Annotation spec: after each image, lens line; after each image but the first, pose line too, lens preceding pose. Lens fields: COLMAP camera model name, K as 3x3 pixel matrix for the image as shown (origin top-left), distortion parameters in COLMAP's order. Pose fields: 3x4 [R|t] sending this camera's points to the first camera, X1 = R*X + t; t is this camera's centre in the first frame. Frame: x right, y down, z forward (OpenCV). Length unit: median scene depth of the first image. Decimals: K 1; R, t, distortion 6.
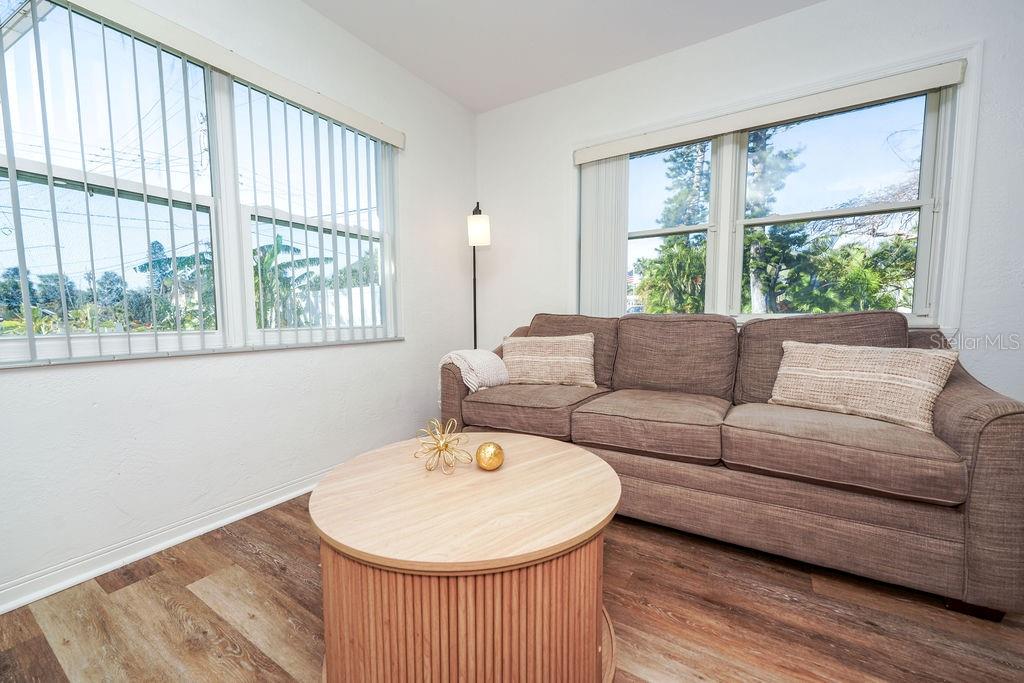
lens RADIAL K [[407.3, 0, 509.9], [0, 407.3, 345.9], [0, 0, 1]] dist [0.002458, -0.001590]
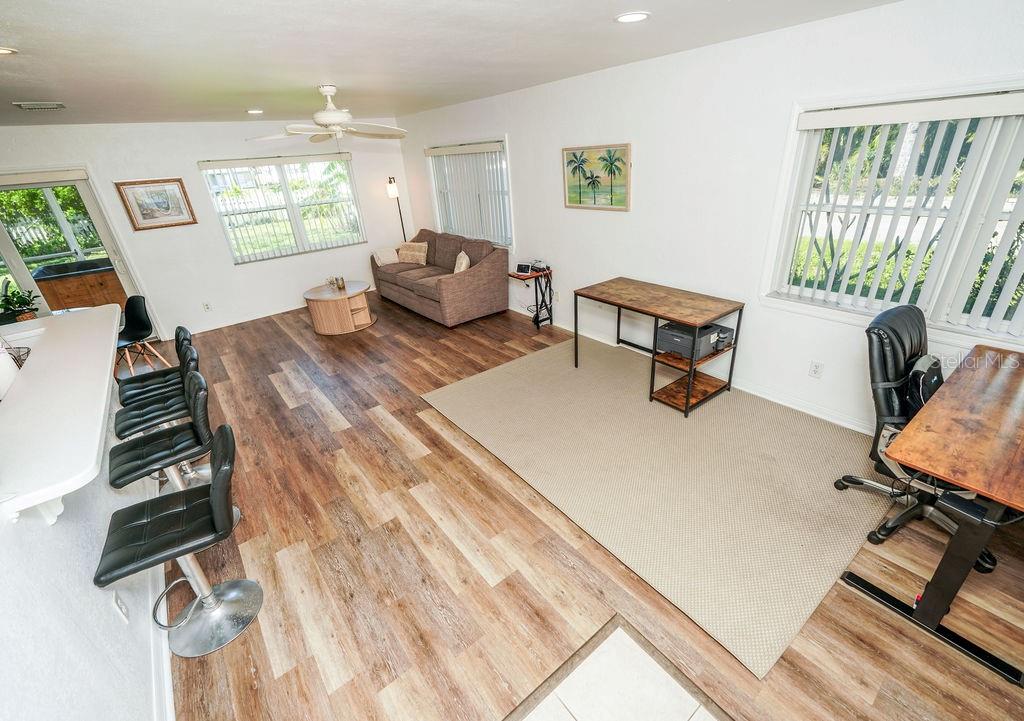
lens RADIAL K [[452.6, 0, 521.3], [0, 452.6, 361.4], [0, 0, 1]] dist [0.003305, -0.000545]
pose [[0.944000, 0.086842, -0.318313, 2.266270], [0.035970, 0.931904, 0.360917, -0.442406], [0.327980, -0.352155, 0.876593, -1.955415]]
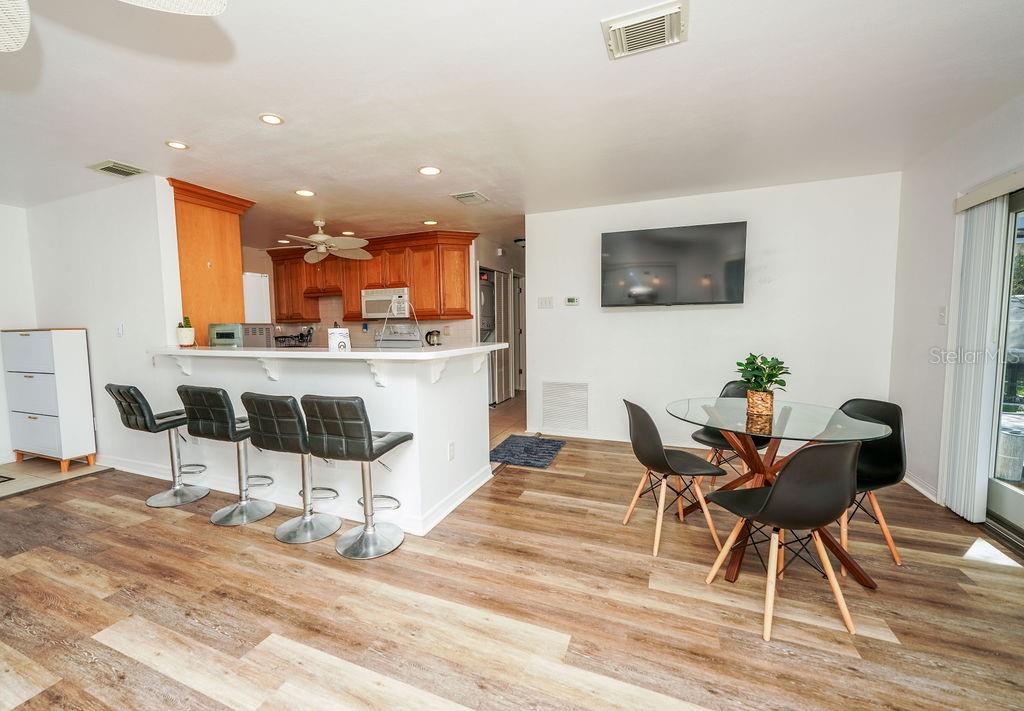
lens RADIAL K [[431.3, 0, 480.5], [0, 431.3, 352.6], [0, 0, 1]] dist [0.000714, -0.000917]
pose [[-0.987689, 0.030060, -0.153518, 0.142928], [0.007491, 0.989326, 0.145525, -0.246575], [0.156254, 0.142583, -0.977371, 0.526147]]
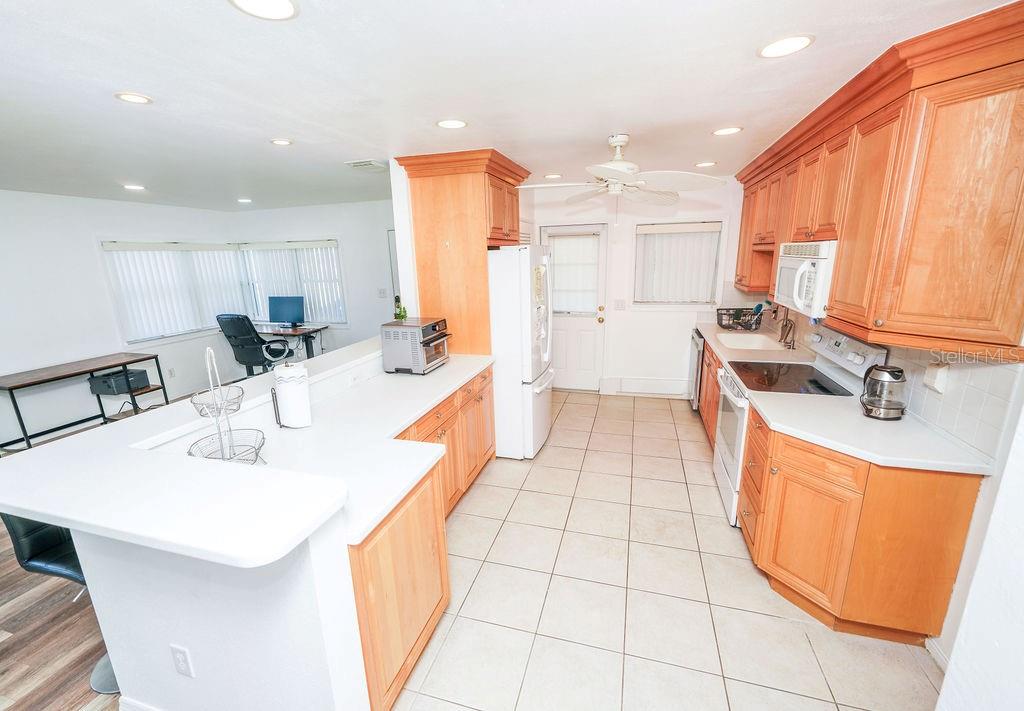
lens RADIAL K [[431.3, 0, 510.7], [0, 431.3, 362.4], [0, 0, 1]] dist [0.000714, -0.000917]
pose [[-0.273465, -0.224804, 0.935243, -0.841207], [0.101941, 0.960056, 0.260576, -0.348936], [-0.956465, 0.166597, -0.239625, -1.607841]]
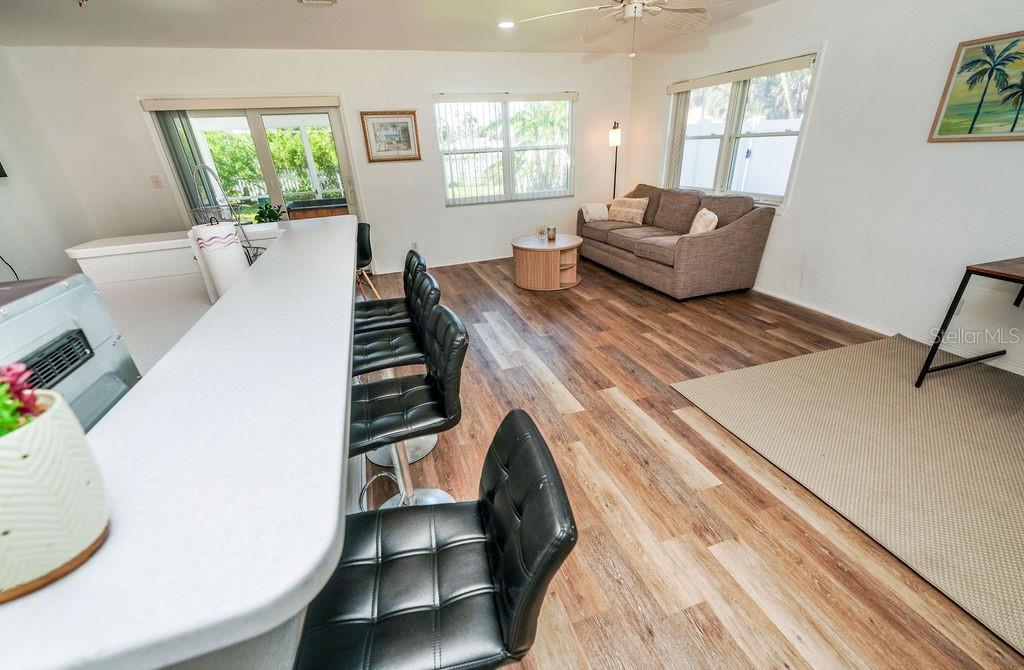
lens RADIAL K [[421.9, 0, 507.9], [0, 421.9, 343.5], [0, 0, 1]] dist [0.001632, -0.000277]
pose [[0.772368, 0.243641, -0.586589, 1.492048], [-0.007289, 0.926846, 0.375371, -0.198252], [0.635133, -0.285649, 0.717642, -1.639619]]
